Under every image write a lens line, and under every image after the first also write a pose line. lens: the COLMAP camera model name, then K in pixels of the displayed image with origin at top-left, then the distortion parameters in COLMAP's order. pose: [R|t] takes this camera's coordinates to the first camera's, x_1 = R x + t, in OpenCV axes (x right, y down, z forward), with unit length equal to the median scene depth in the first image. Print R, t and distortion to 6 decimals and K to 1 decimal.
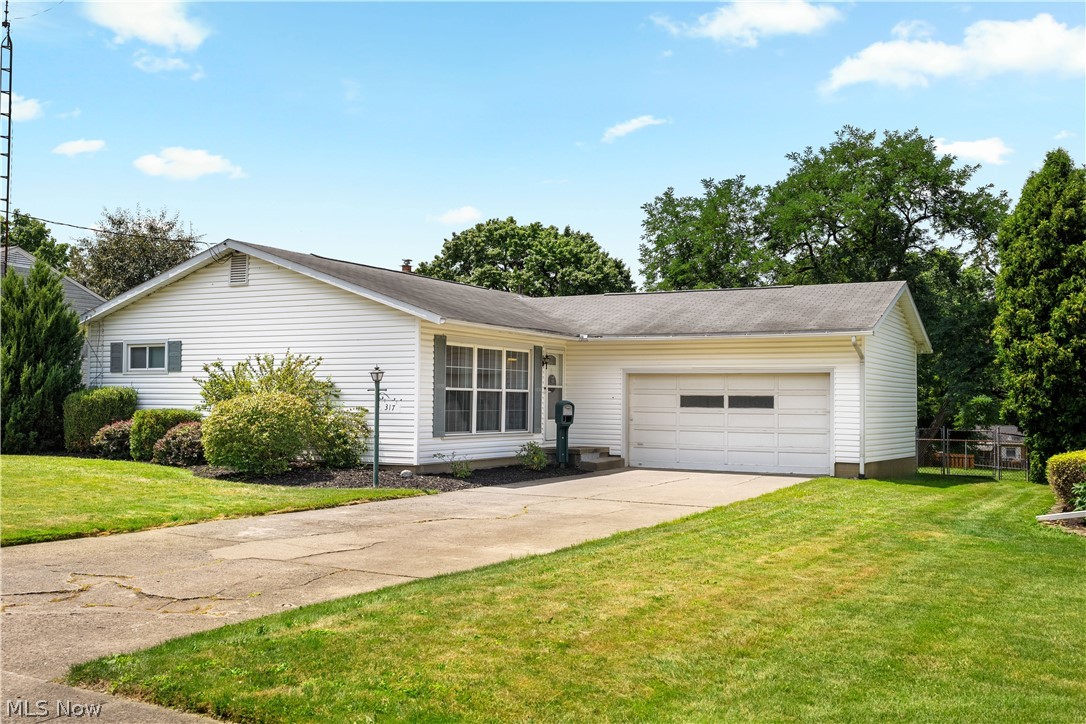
lens RADIAL K [[1089.3, 0, 540.5], [0, 1089.3, 360.2], [0, 0, 1]] dist [-0.003429, 0.000000]
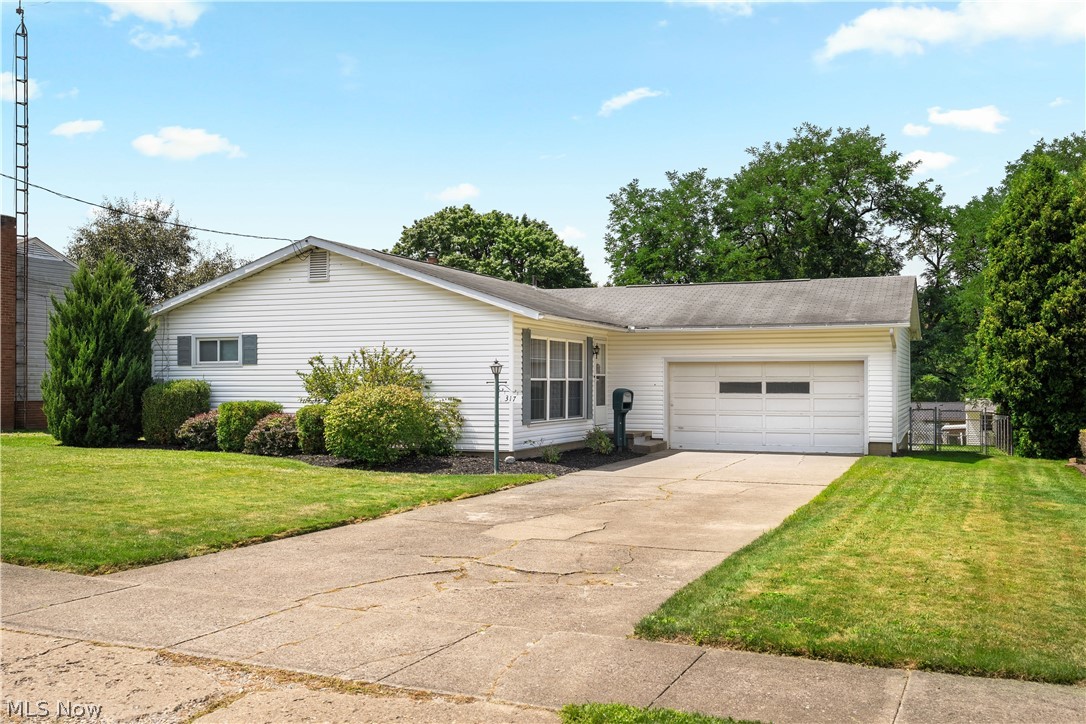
lens RADIAL K [[1089.3, 0, 545.1], [0, 1089.3, 367.5], [0, 0, 1]] dist [-0.003429, 0.000000]
pose [[0.993481, -0.008659, 0.113672, -0.166046], [0.005917, 0.999684, 0.024438, -0.009634], [-0.113848, -0.023606, 0.993218, -0.049704]]
